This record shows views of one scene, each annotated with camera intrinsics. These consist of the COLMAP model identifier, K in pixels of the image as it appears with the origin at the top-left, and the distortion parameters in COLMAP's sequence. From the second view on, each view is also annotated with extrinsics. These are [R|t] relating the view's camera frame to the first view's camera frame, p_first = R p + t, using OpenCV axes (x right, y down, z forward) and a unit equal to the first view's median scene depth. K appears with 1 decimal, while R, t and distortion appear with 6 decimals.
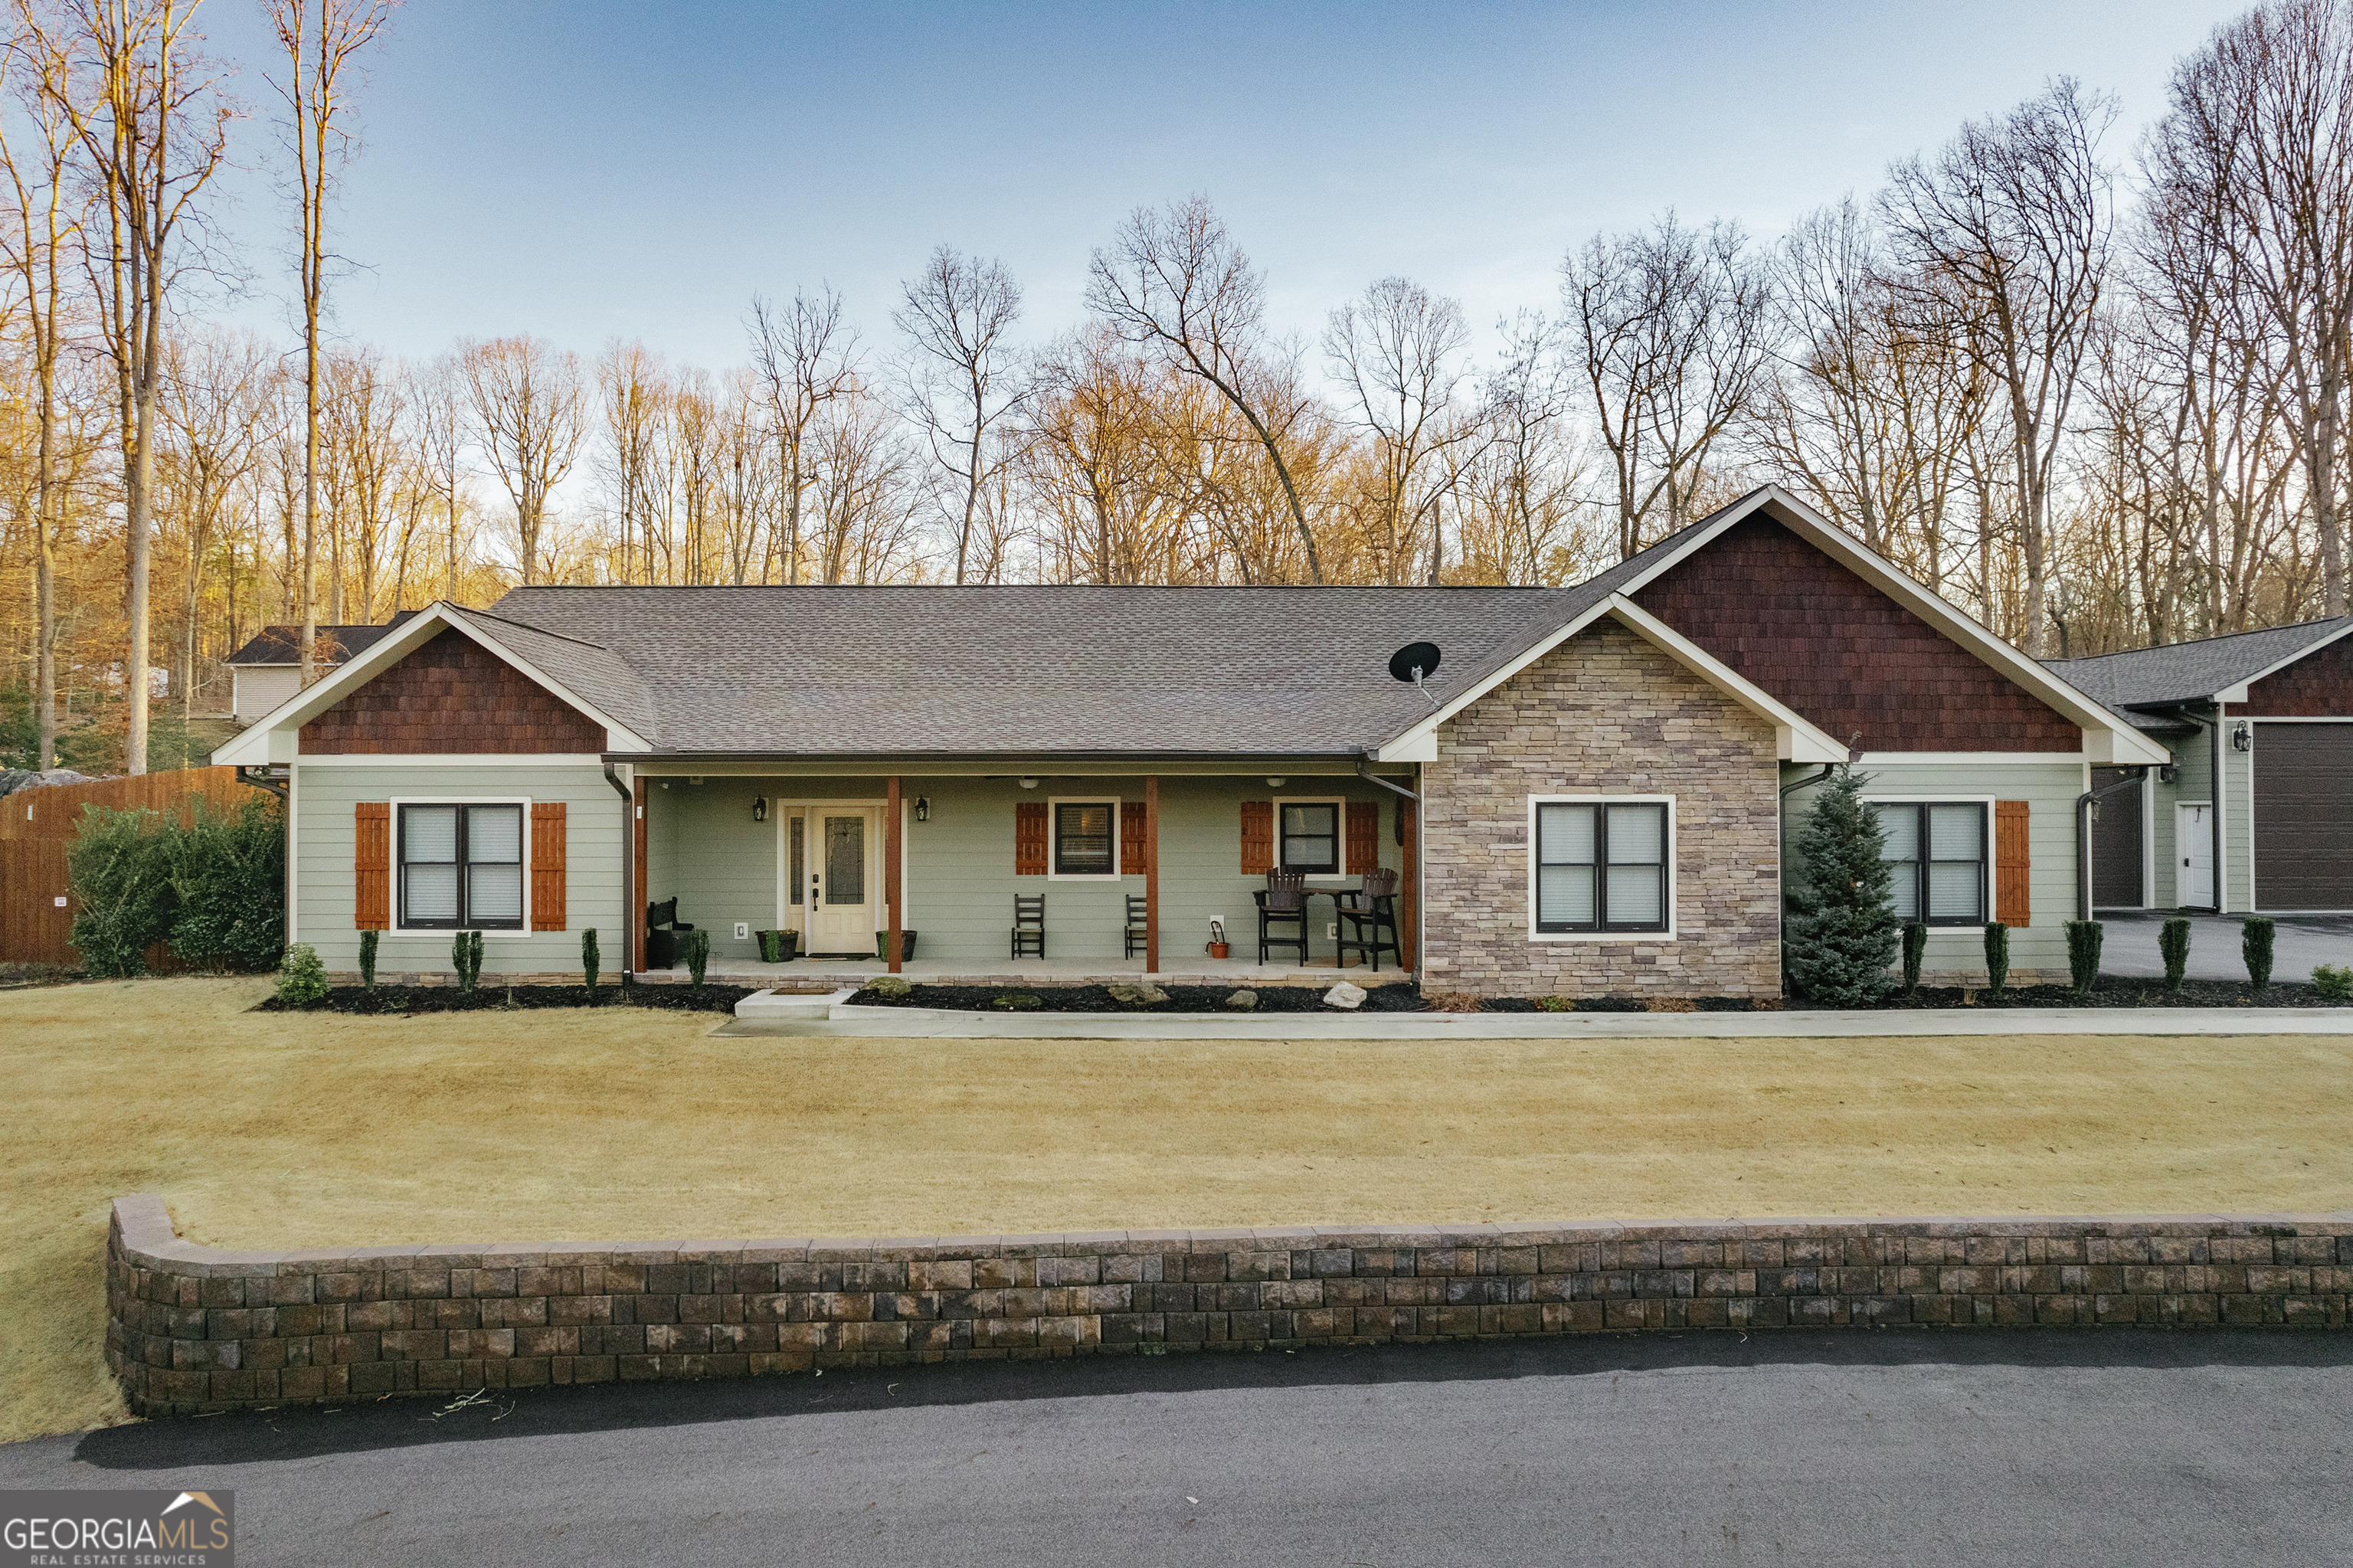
lens RADIAL K [[1504.4, 0, 1176.5], [0, 1504.4, 784.0], [0, 0, 1]] dist [-0.030457, 0.000273]
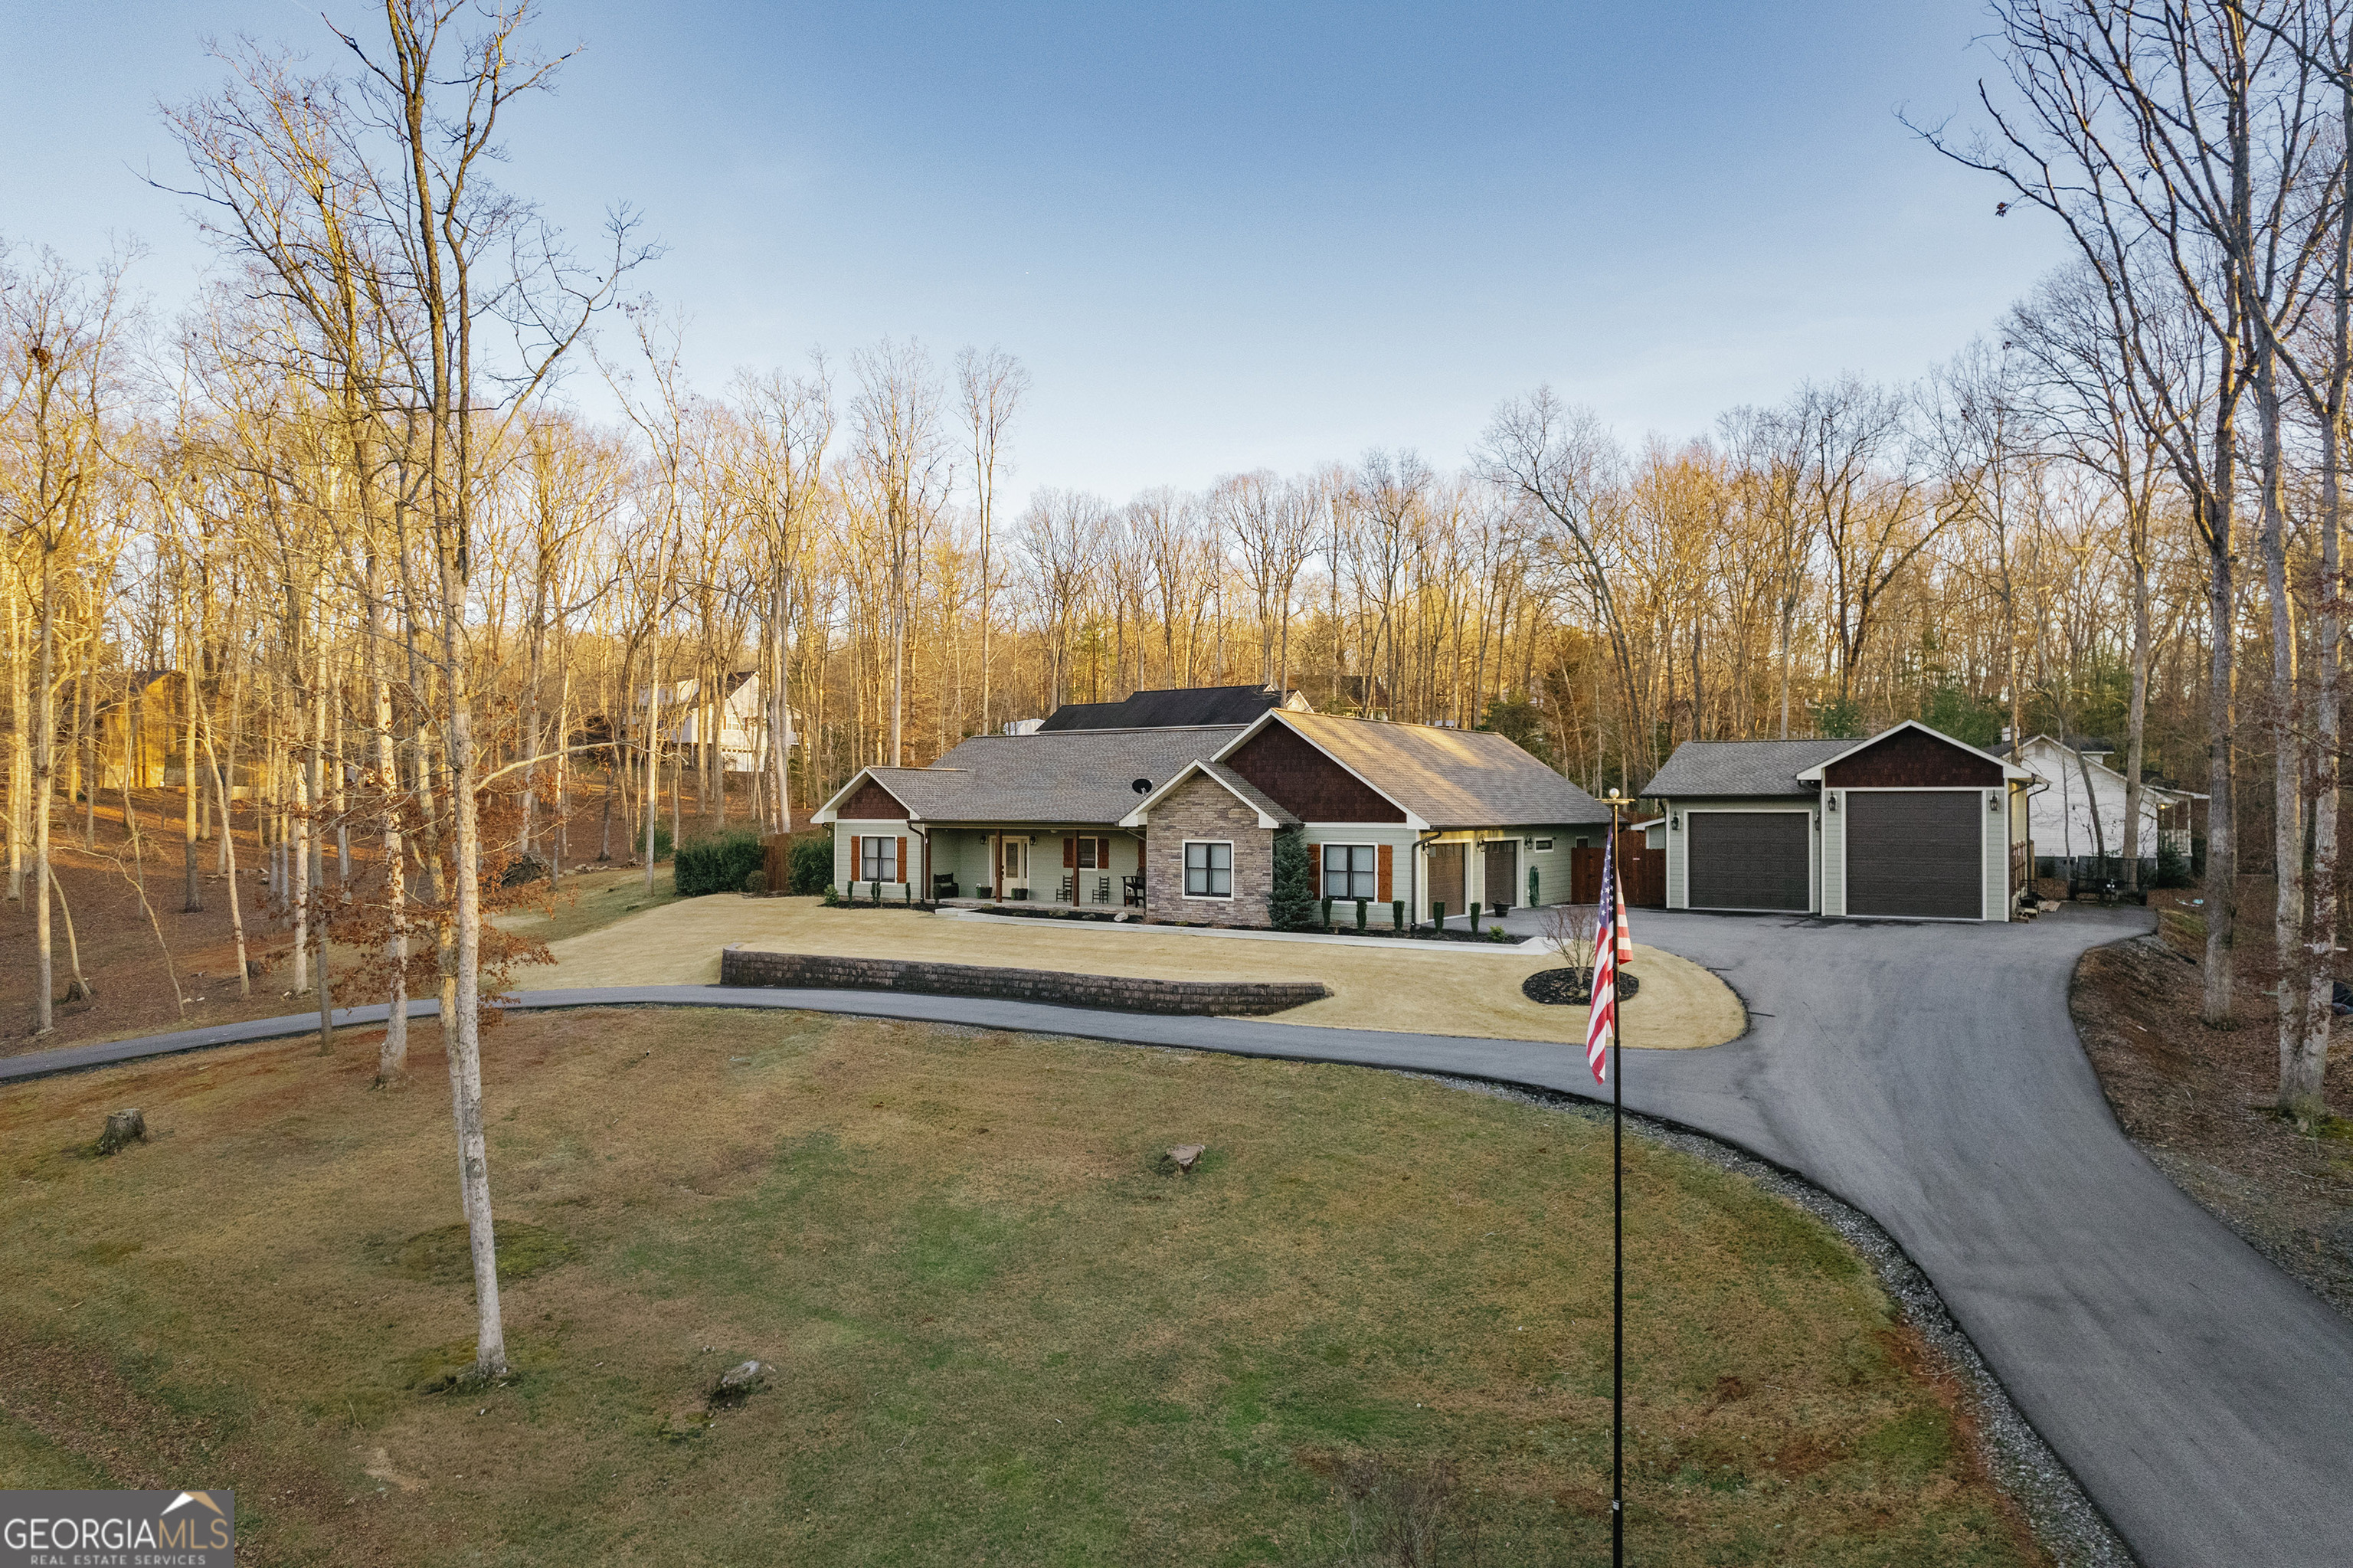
lens RADIAL K [[1470.9, 0, 1134.6], [0, 1470.9, 789.5], [0, 0, 1]] dist [-0.006733, 0.002061]
pose [[0.819621, -0.005045, -0.572885, 1.547153], [0.005686, 0.999984, -0.000671, -0.073492], [0.572879, -0.002708, 0.819636, -1.020703]]
